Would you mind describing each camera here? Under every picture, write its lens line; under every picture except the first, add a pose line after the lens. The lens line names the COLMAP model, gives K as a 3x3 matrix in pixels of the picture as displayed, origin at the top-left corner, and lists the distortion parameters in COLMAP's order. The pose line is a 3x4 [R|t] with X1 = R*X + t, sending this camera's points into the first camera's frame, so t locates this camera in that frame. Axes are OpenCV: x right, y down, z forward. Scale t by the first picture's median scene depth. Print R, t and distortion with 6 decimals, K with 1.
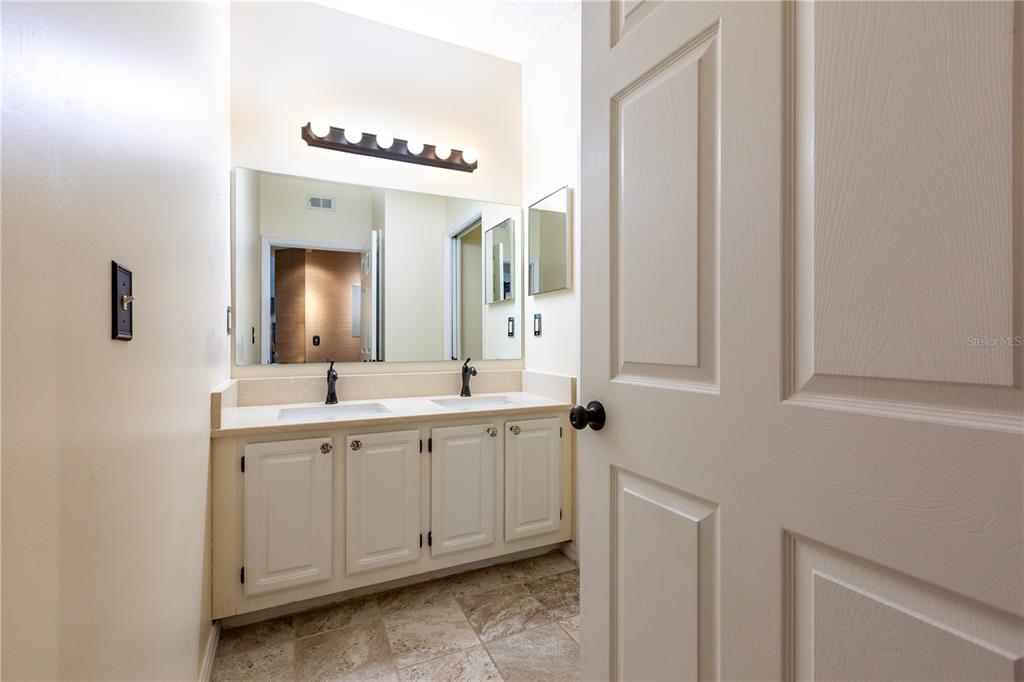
lens RADIAL K [[460.2, 0, 510.9], [0, 460.2, 338.9], [0, 0, 1]] dist [-0.000045, 0.001647]
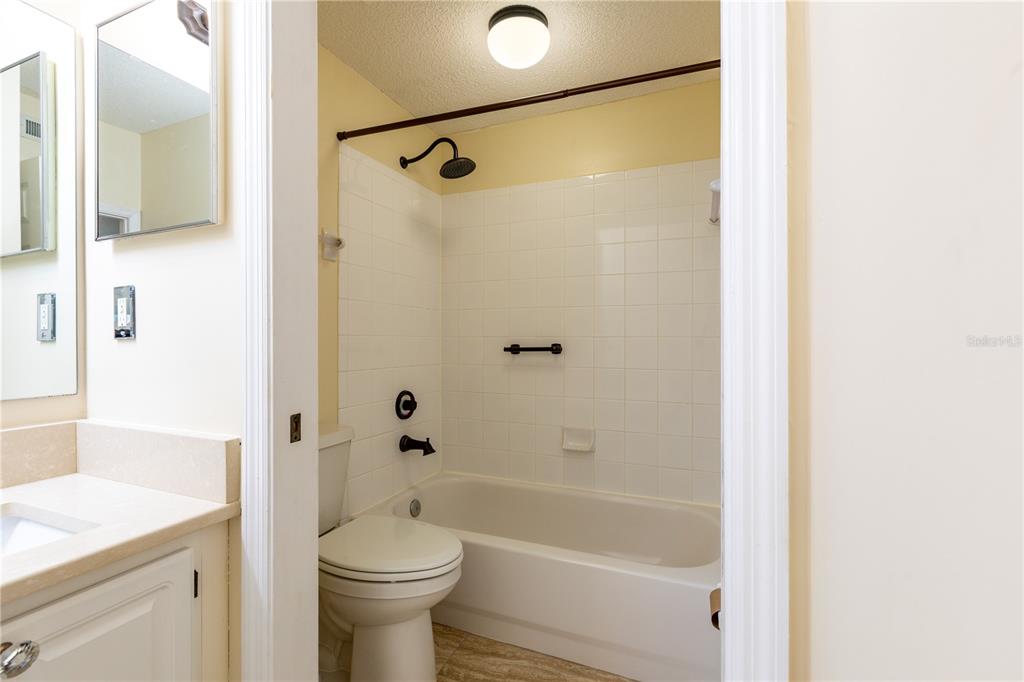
lens RADIAL K [[460.2, 0, 506.1], [0, 460.2, 345.6], [0, 0, 1]] dist [-0.000045, 0.001647]
pose [[0.750732, -0.000343, 0.660607, 0.040773], [0.002401, 0.999995, -0.002209, 0.001640], [-0.660602, 0.003245, 0.750729, 0.447418]]
